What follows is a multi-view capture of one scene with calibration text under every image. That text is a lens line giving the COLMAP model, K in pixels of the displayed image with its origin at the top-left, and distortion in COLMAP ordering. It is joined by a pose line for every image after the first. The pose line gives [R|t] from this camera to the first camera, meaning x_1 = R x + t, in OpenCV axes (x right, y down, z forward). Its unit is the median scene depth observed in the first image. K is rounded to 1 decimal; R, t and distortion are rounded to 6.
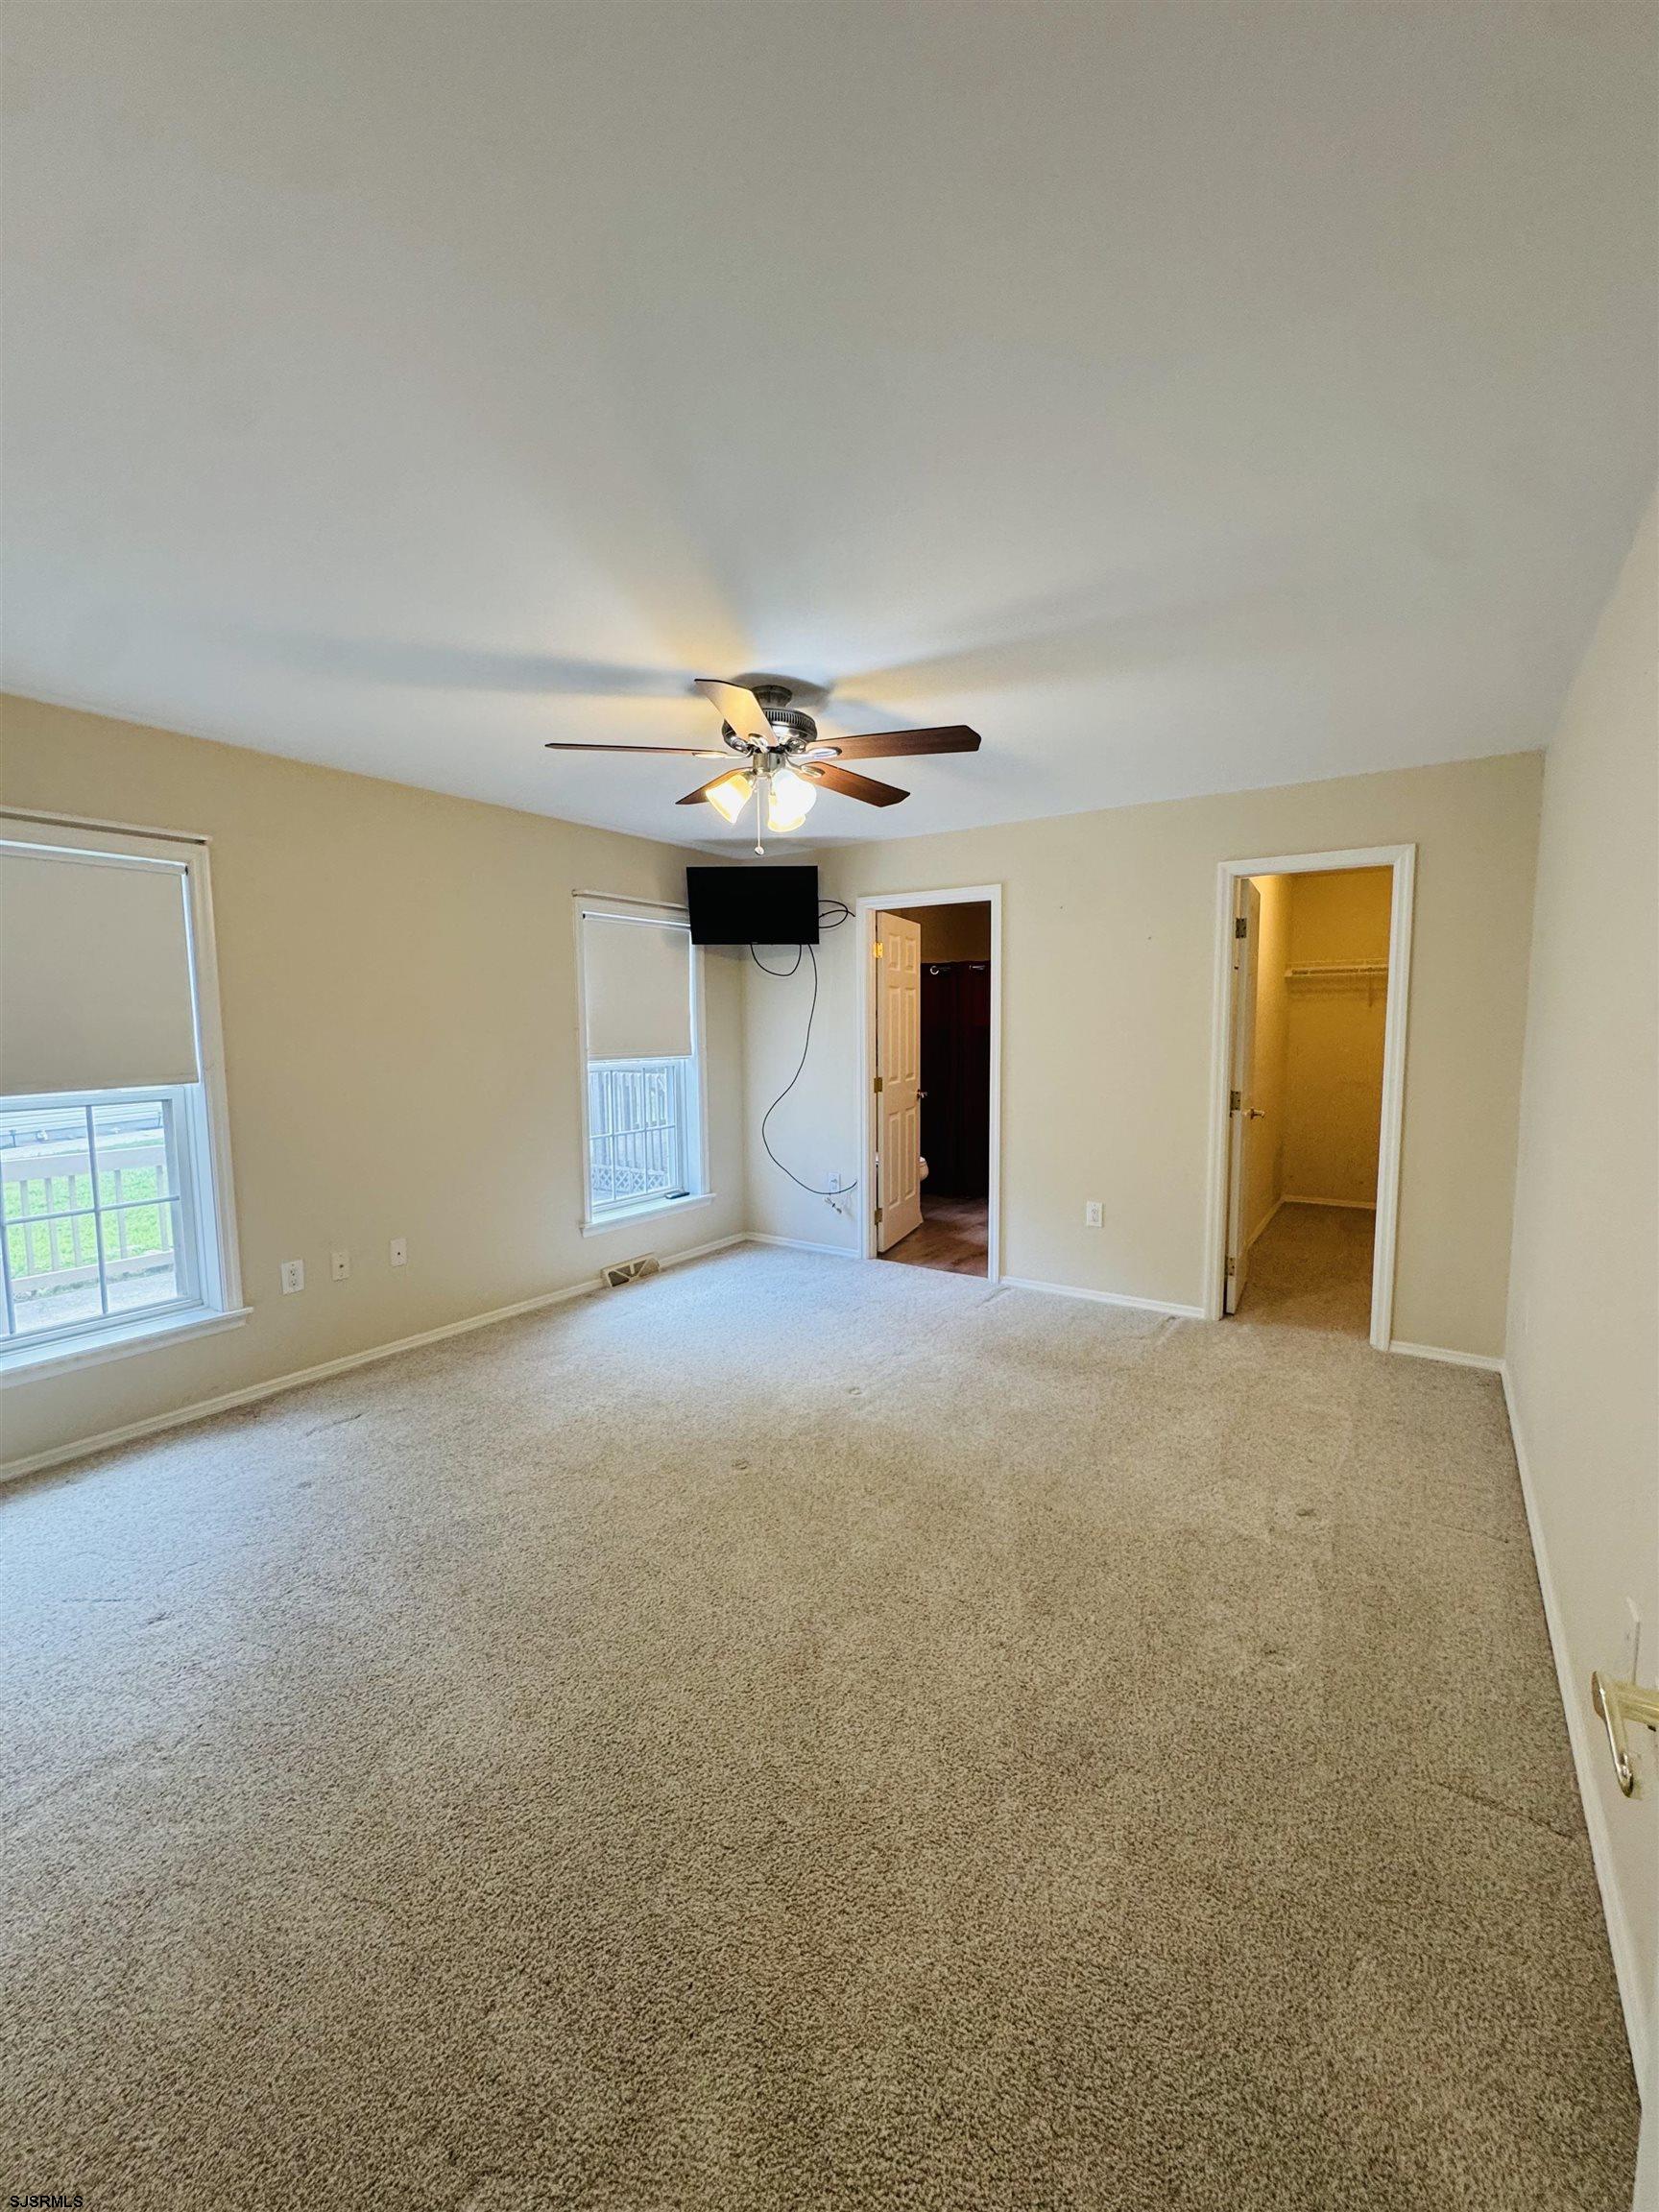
lens RADIAL K [[894.5, 0, 829.5], [0, 894.5, 1106.0], [0, 0, 1]] dist [-0.000604, 0.000280]
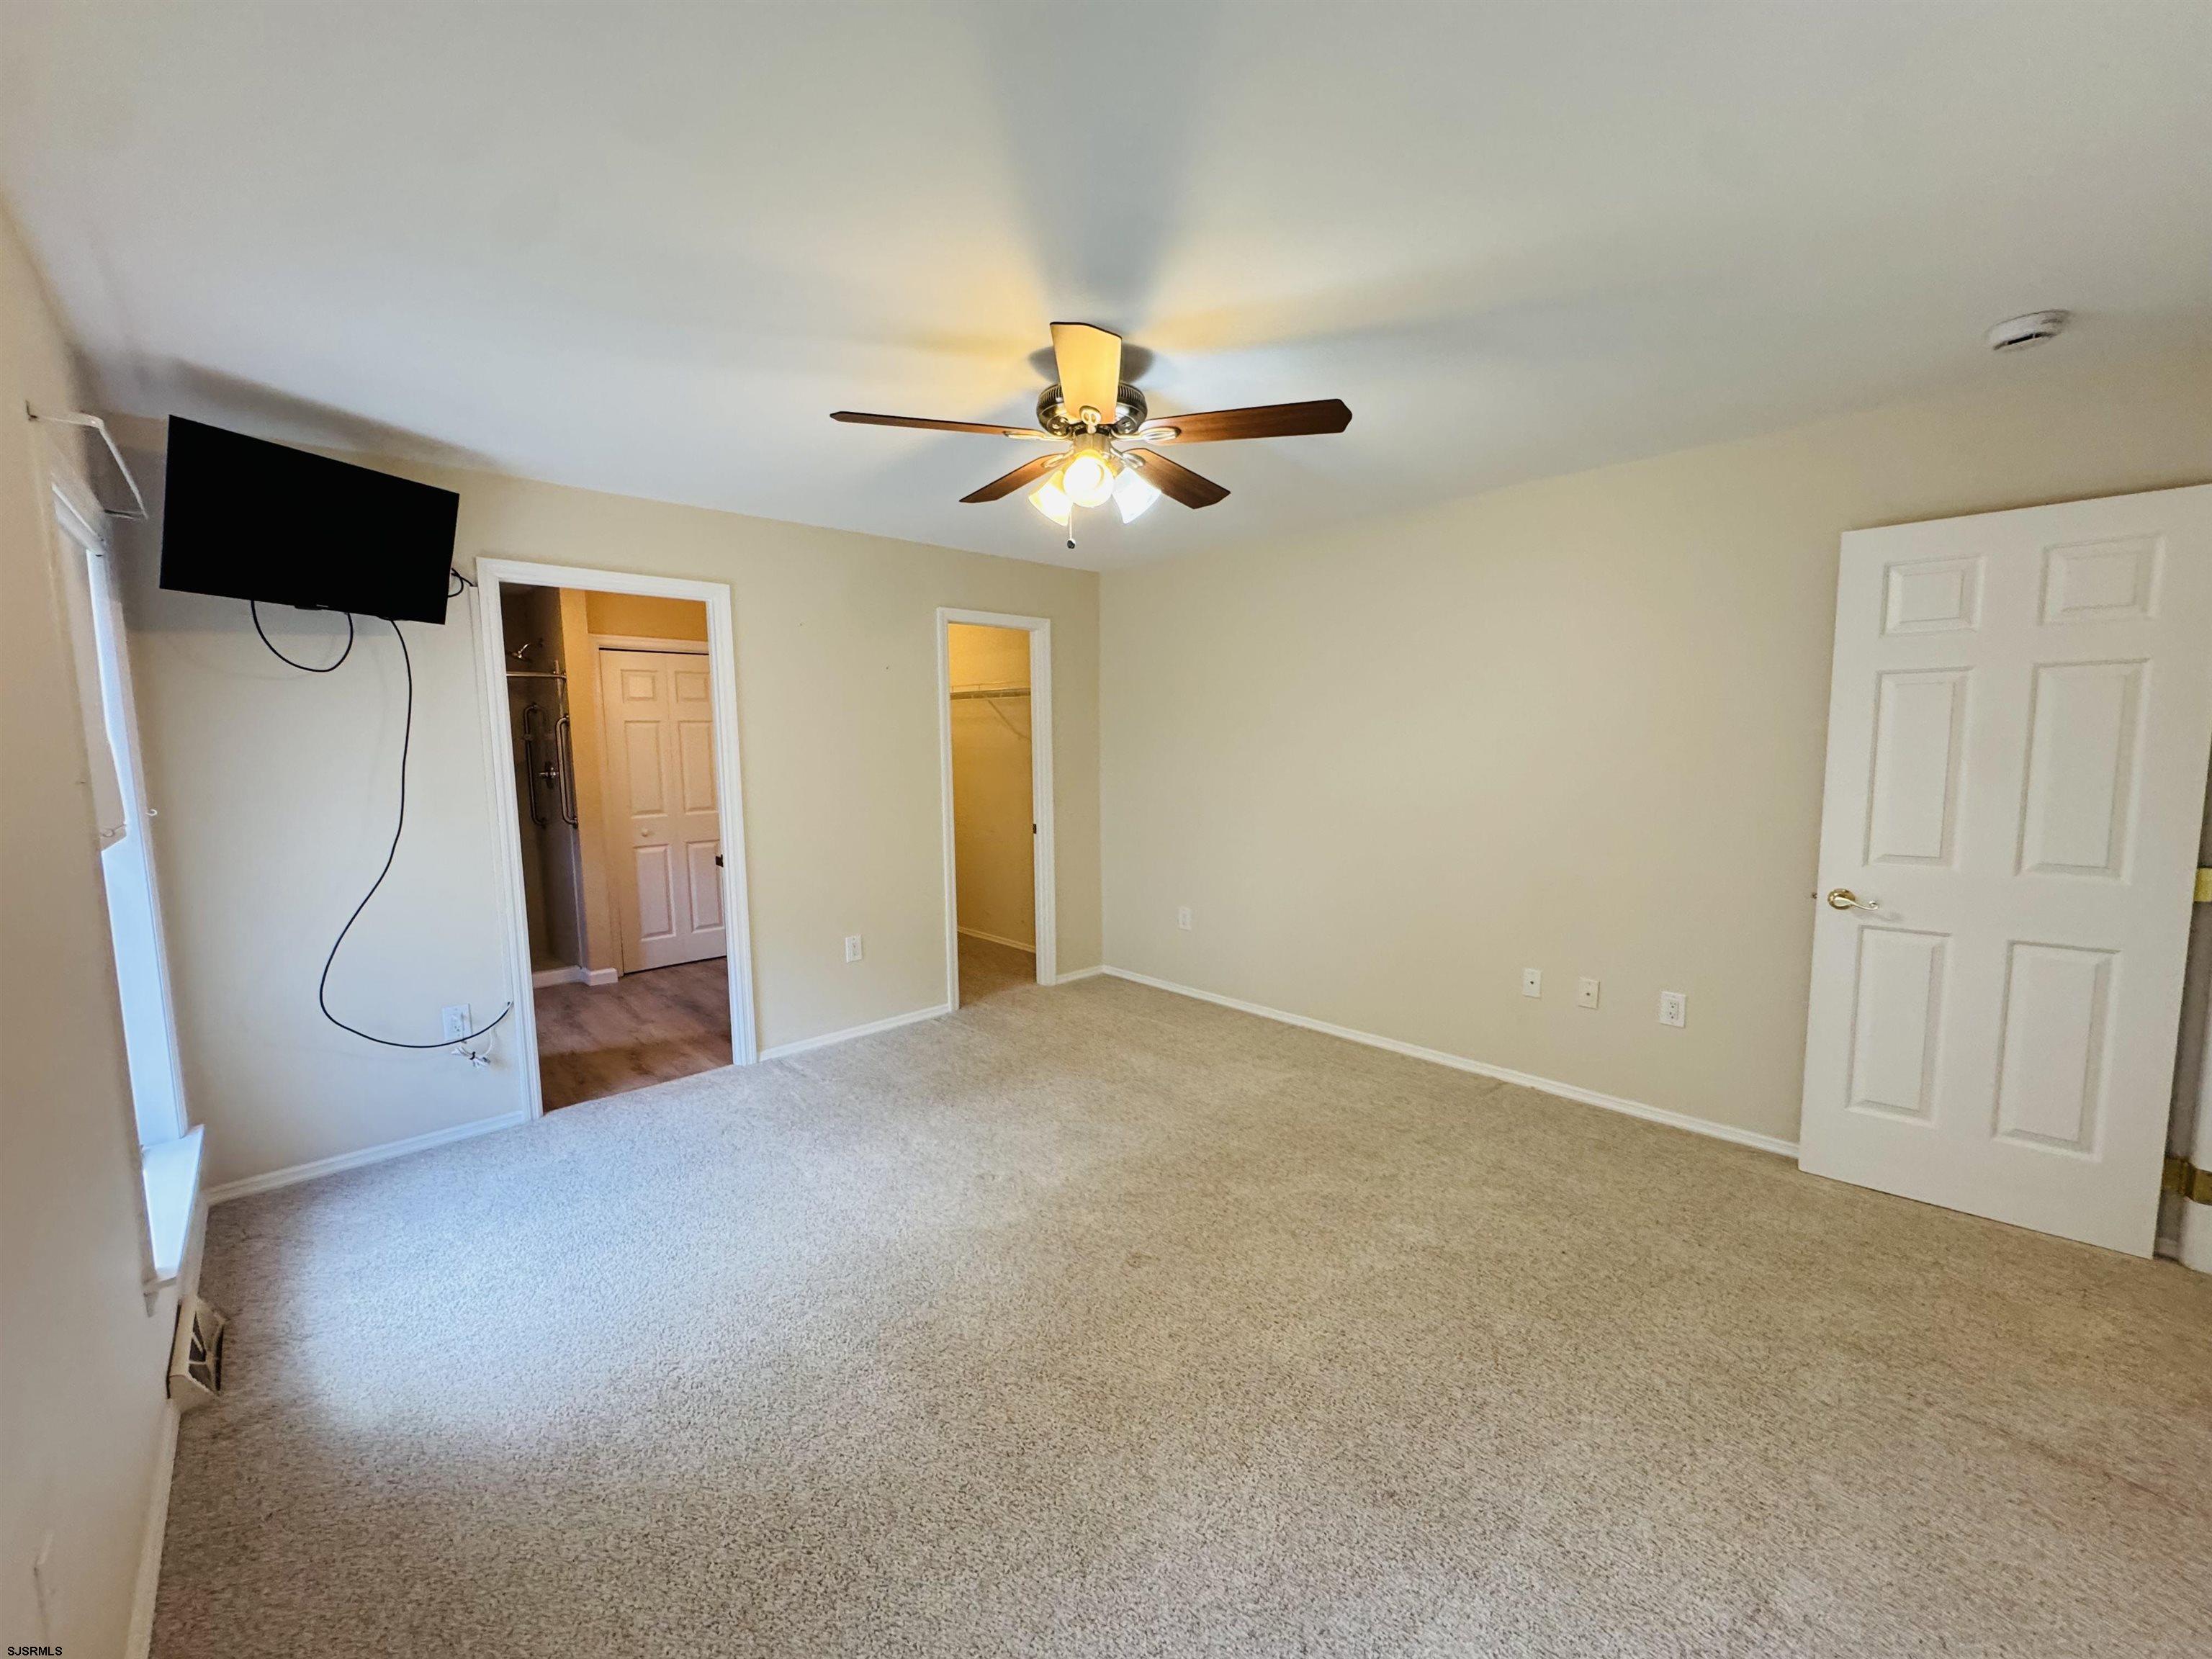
lens RADIAL K [[894.5, 0, 1106.0], [0, 894.5, 829.5], [0, 0, 1]] dist [-0.000604, 0.000280]
pose [[0.197246, -0.093959, 0.975841, -0.618615], [0.104430, 0.991747, 0.074382, -0.052631], [-0.974776, 0.087235, 0.205430, 0.559655]]
